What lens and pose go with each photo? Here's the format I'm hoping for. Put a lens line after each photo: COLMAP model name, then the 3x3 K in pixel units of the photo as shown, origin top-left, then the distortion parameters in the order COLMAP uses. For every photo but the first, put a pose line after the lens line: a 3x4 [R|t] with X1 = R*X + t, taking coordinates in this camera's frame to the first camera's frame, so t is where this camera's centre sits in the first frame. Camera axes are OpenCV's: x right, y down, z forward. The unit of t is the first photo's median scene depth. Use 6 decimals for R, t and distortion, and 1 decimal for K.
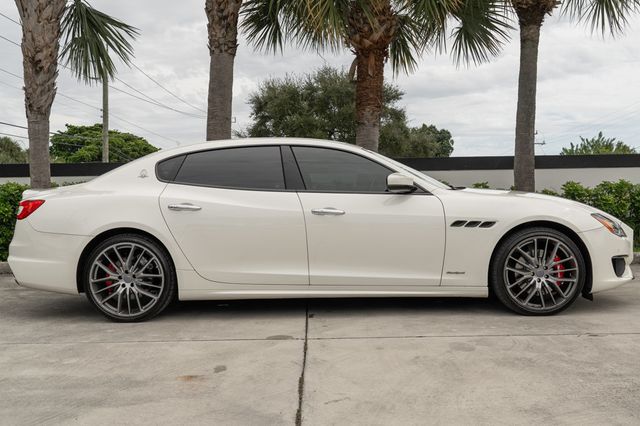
lens RADIAL K [[788.9, 0, 322.6], [0, 788.9, 218.3], [0, 0, 1]] dist [0.143565, 0.000000]
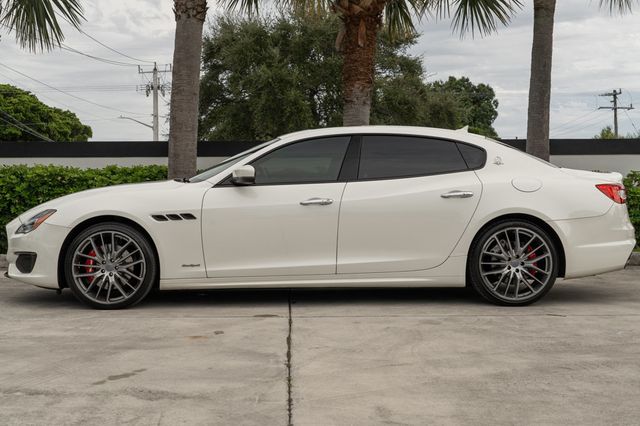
lens RADIAL K [[1192.5, 0, 321.9], [0, 1192.5, 214.8], [0, 0, 1]] dist [0.145331, 0.000000]
pose [[0.999770, 0.010438, 0.018733, -0.007479], [-0.010413, 0.999945, -0.001407, 0.010435], [-0.018747, 0.001212, 0.999824, -0.491254]]
